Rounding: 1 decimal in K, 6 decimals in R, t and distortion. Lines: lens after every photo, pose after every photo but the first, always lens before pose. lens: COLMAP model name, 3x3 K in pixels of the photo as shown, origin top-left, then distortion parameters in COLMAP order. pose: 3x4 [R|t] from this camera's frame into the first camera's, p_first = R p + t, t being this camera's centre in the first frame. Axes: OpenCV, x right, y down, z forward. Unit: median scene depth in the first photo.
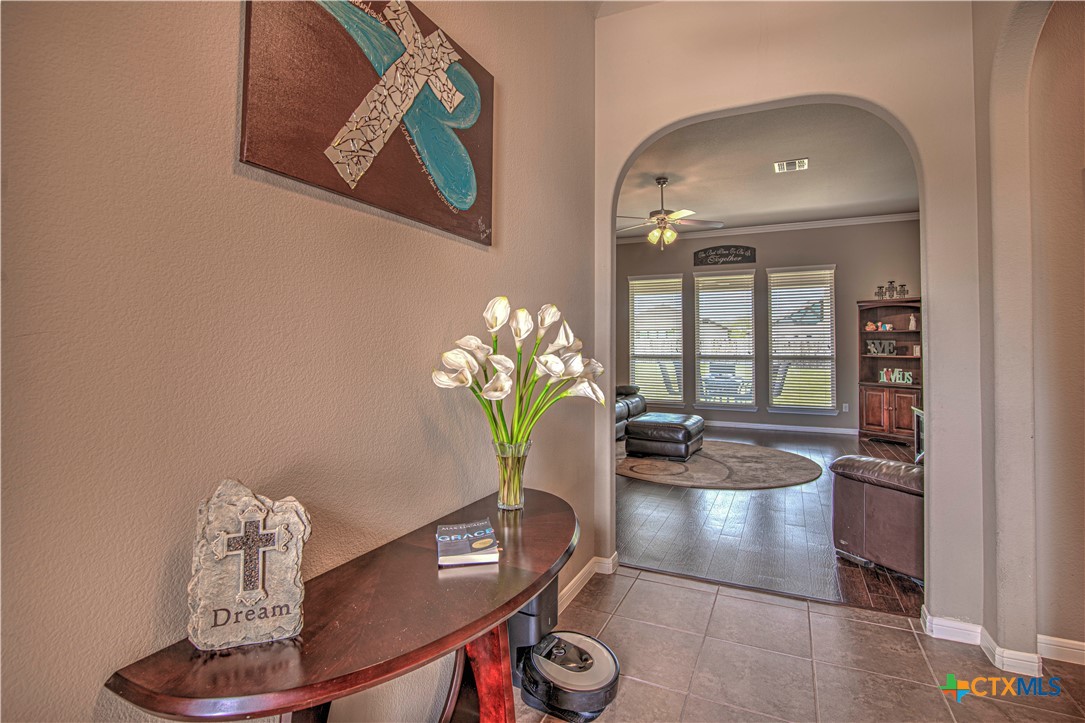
lens RADIAL K [[512.0, 0, 525.4], [0, 512.0, 333.7], [0, 0, 1]] dist [-0.033552, 0.000347]
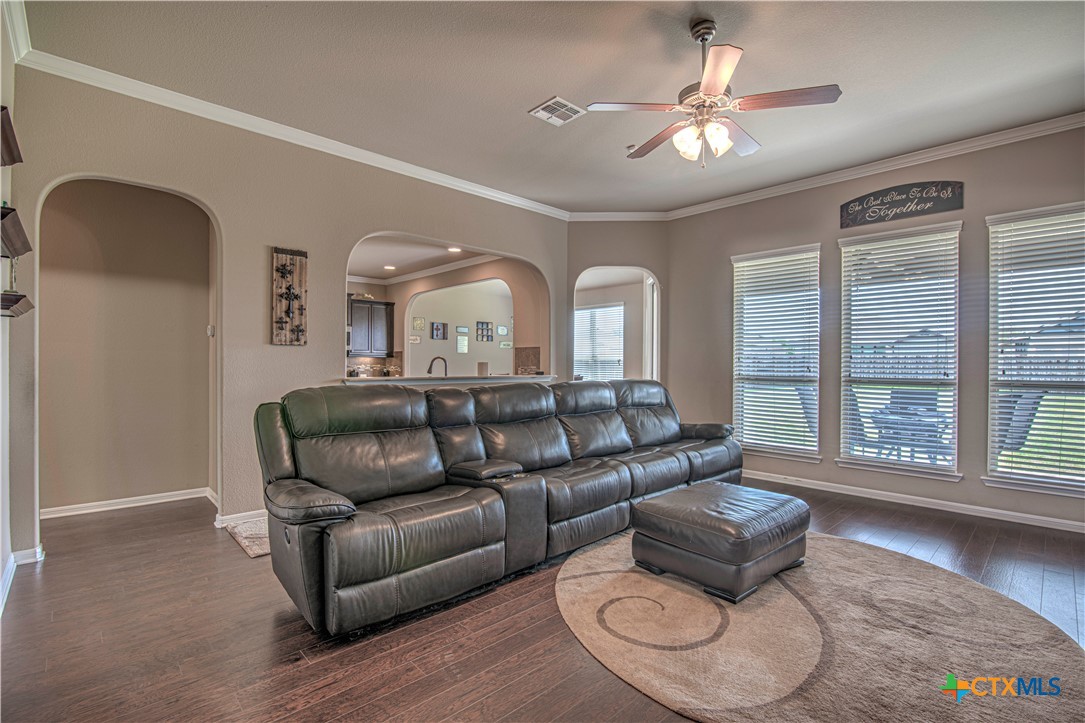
lens RADIAL K [[502.5, 0, 537.6], [0, 502.5, 365.4], [0, 0, 1]] dist [-0.019083, 0.001105]
pose [[0.943628, 0.004033, -0.330984, 0.272767], [0.004712, 0.999661, 0.025615, 0.015541], [0.330975, -0.025731, 0.943289, 0.472743]]
